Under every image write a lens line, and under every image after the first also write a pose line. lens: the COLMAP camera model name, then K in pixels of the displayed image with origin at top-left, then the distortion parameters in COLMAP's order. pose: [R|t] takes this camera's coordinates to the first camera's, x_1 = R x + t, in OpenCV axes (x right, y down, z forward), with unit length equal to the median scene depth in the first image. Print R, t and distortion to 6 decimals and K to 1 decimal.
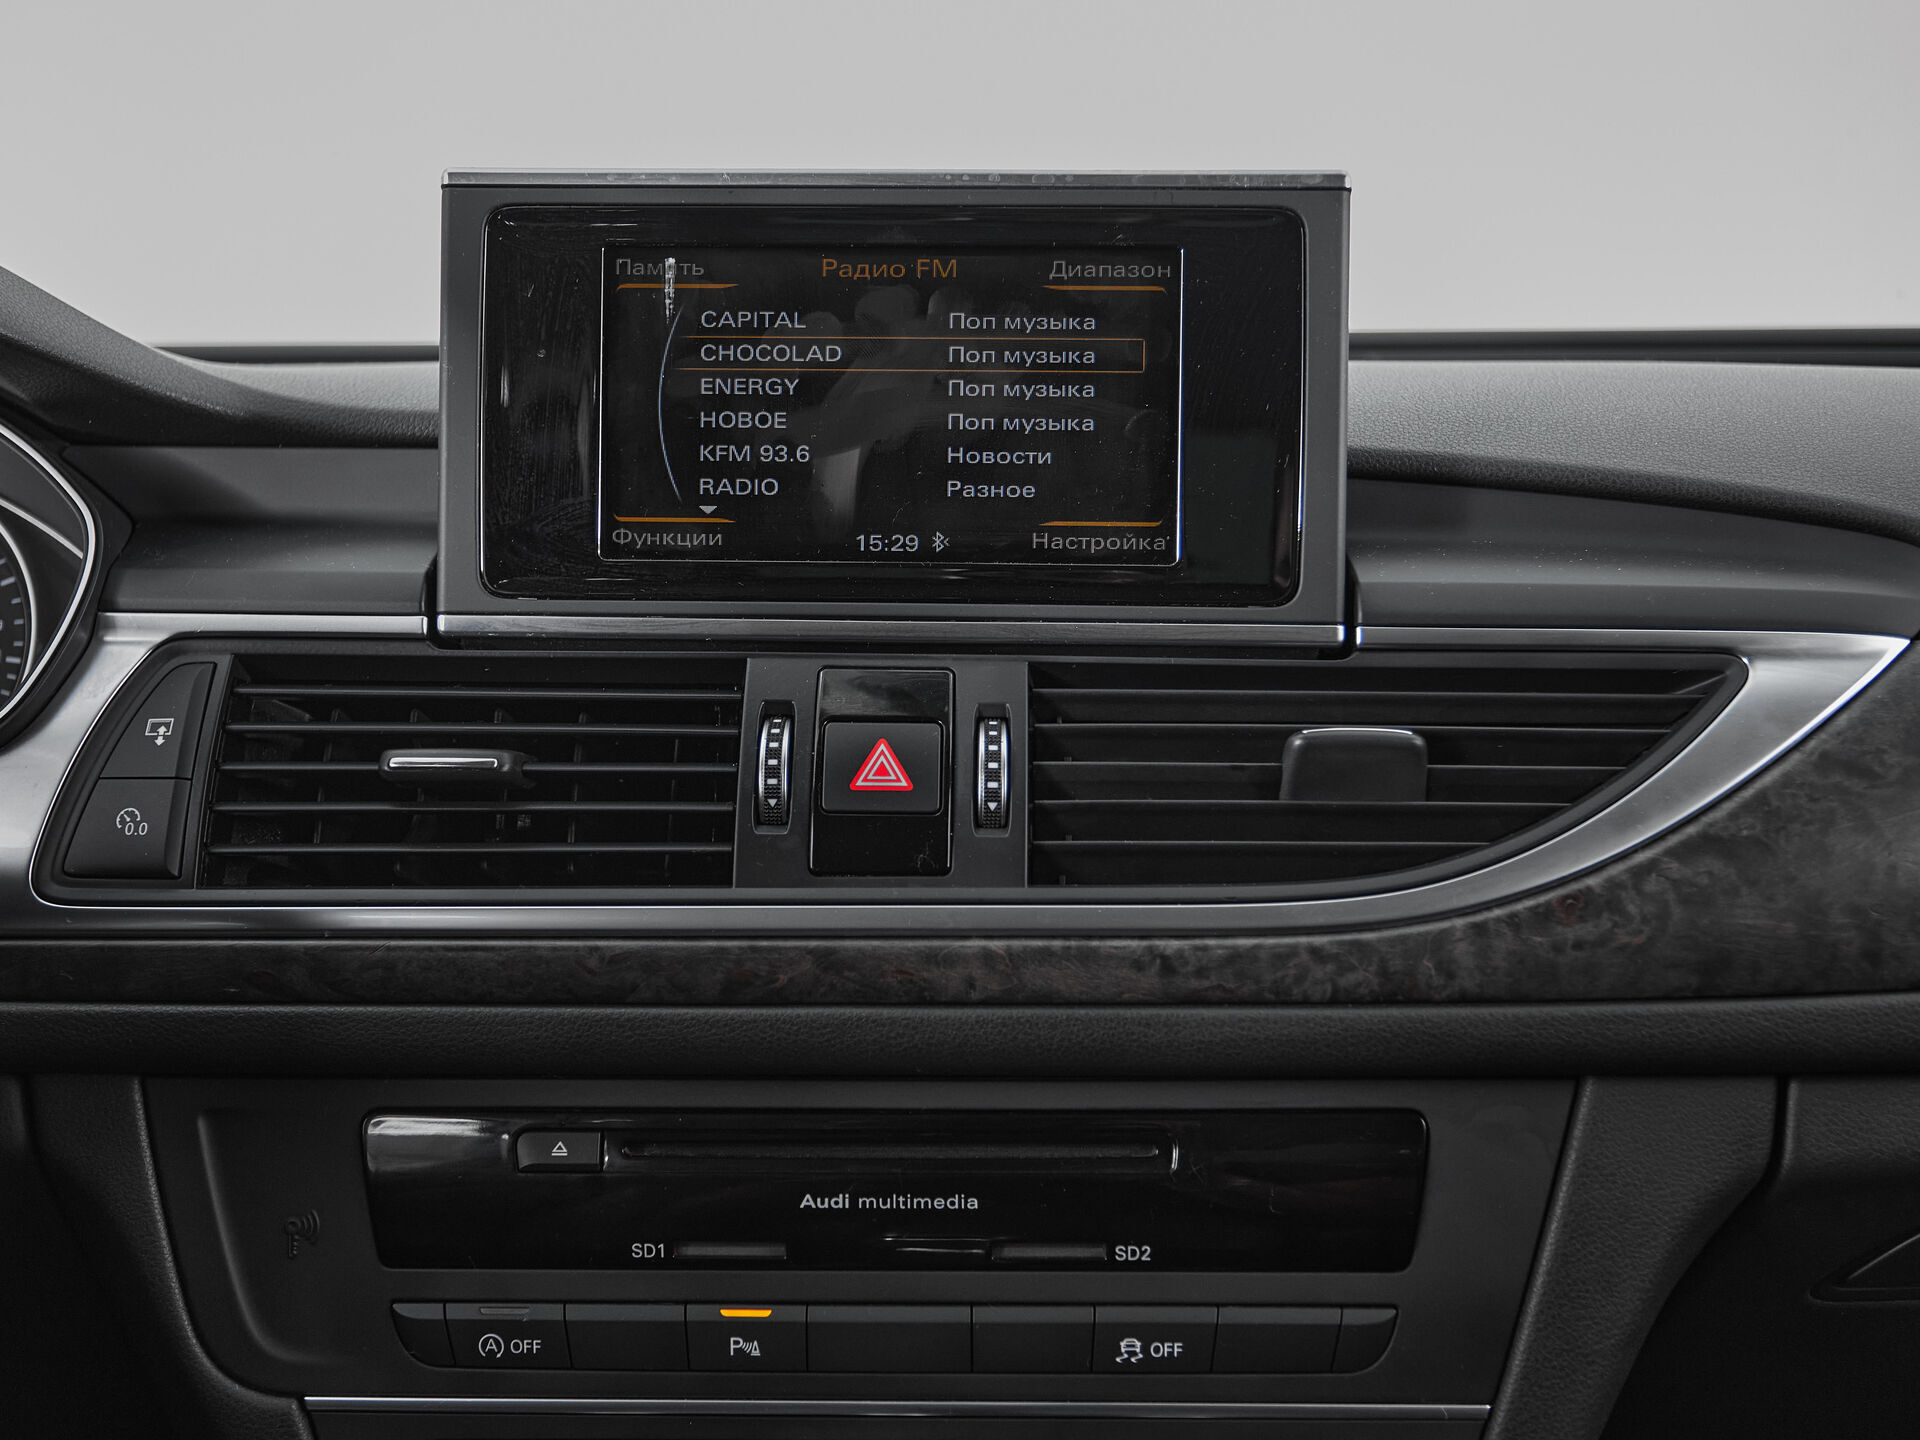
lens RADIAL K [[2164.3, 0, 877.2], [0, 2164.3, 711.9], [0, 0, 1]] dist [-0.015793, 0.037310]
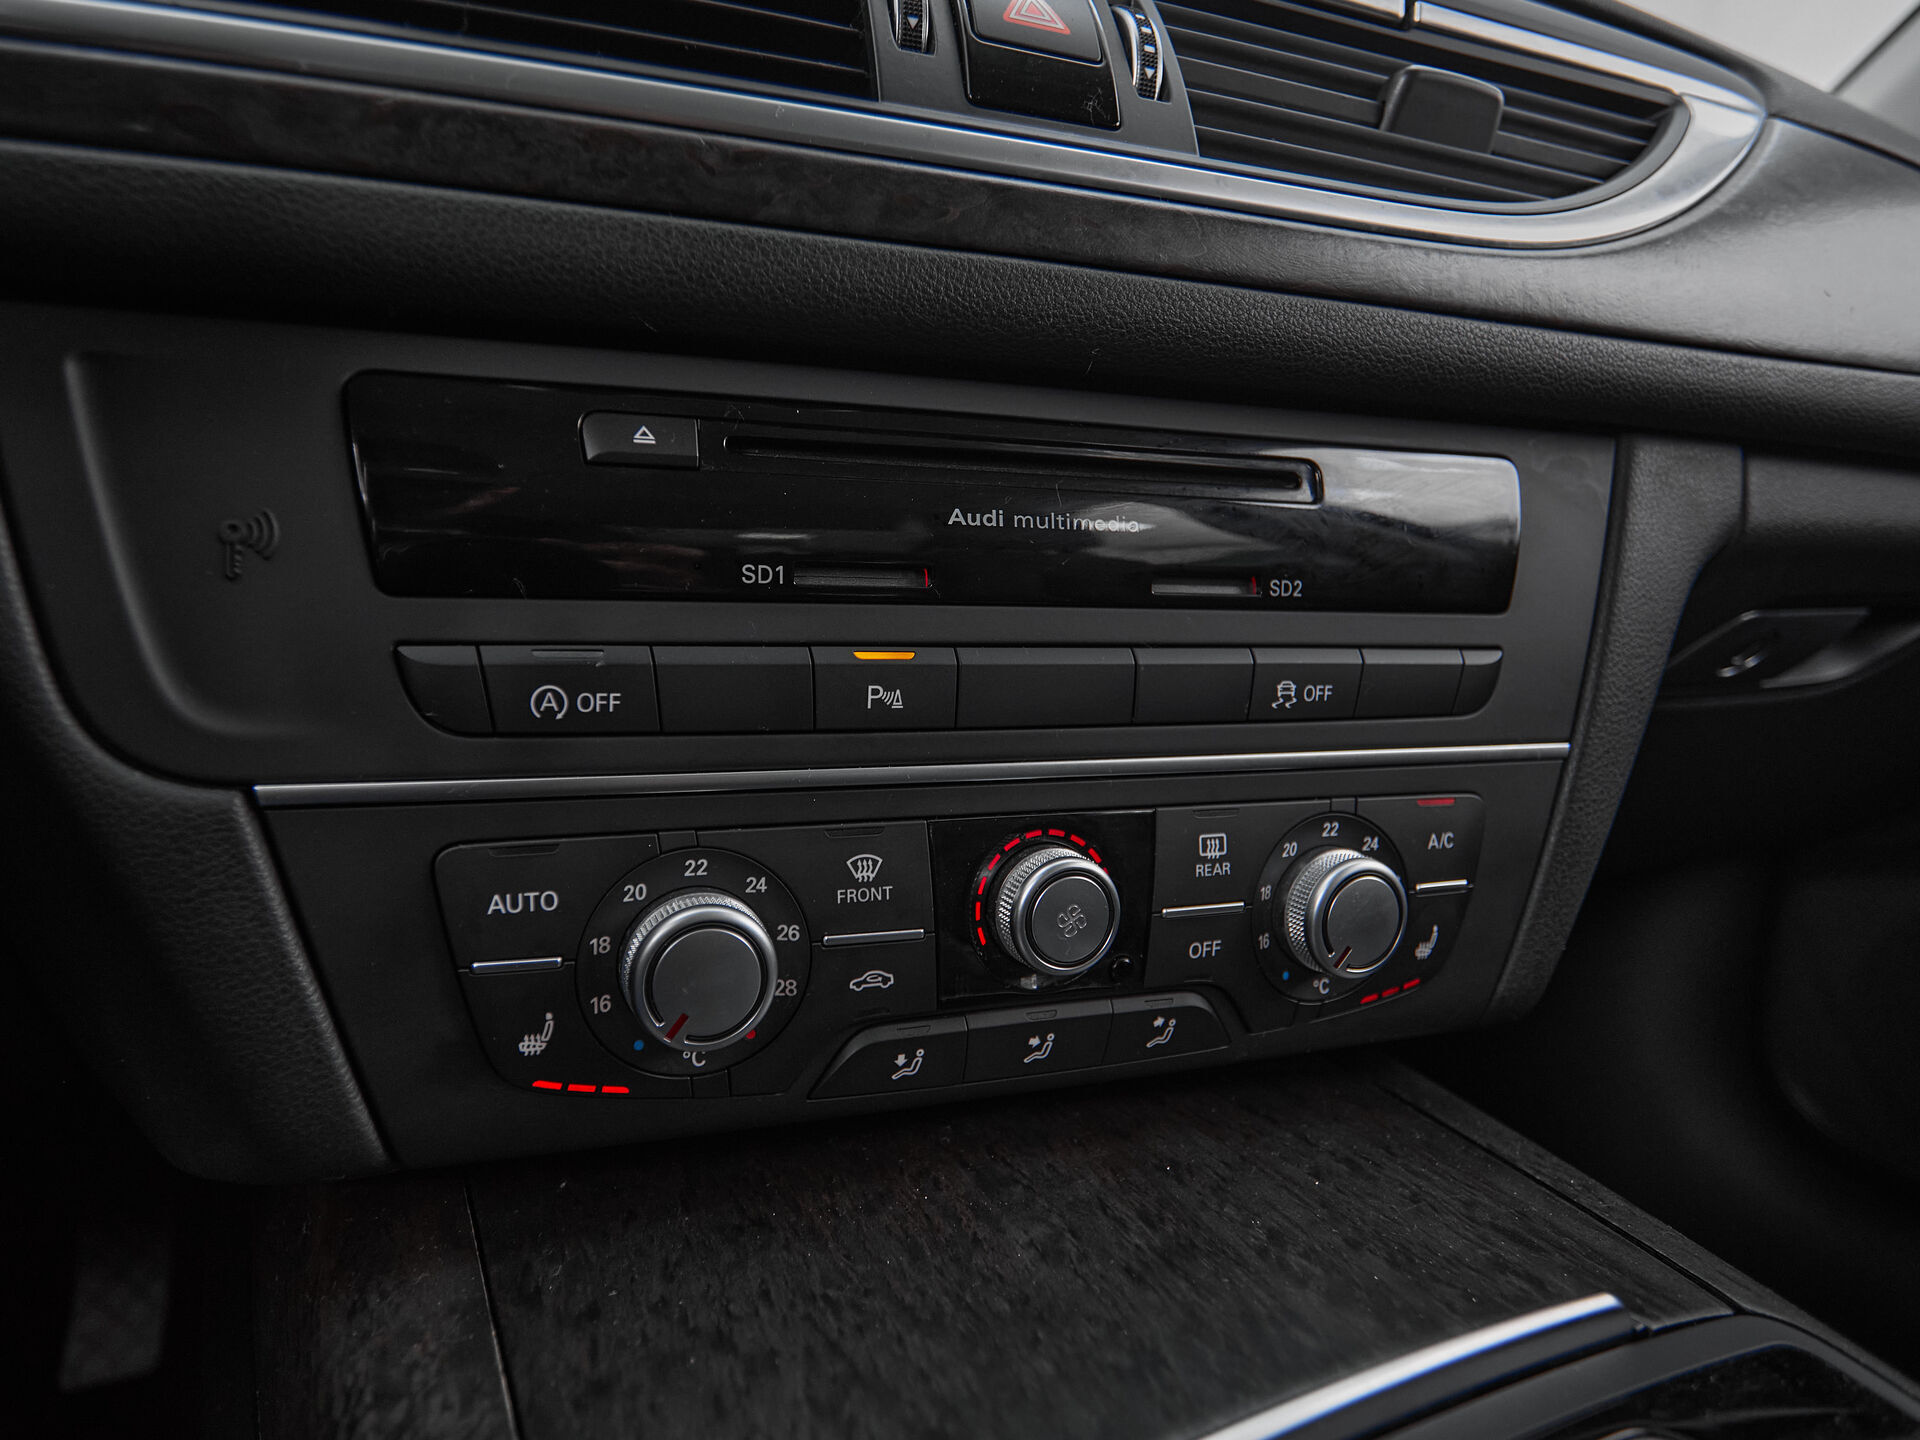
lens RADIAL K [[1131.6, 0, 853.0], [0, 1131.6, 690.3], [0, 0, 1]] dist [-0.024096, -0.000924]
pose [[0.933354, -0.002200, 0.358951, -0.217409], [-0.003669, 0.999871, 0.015669, 0.281203], [-0.358939, -0.015942, 0.933225, 0.611585]]
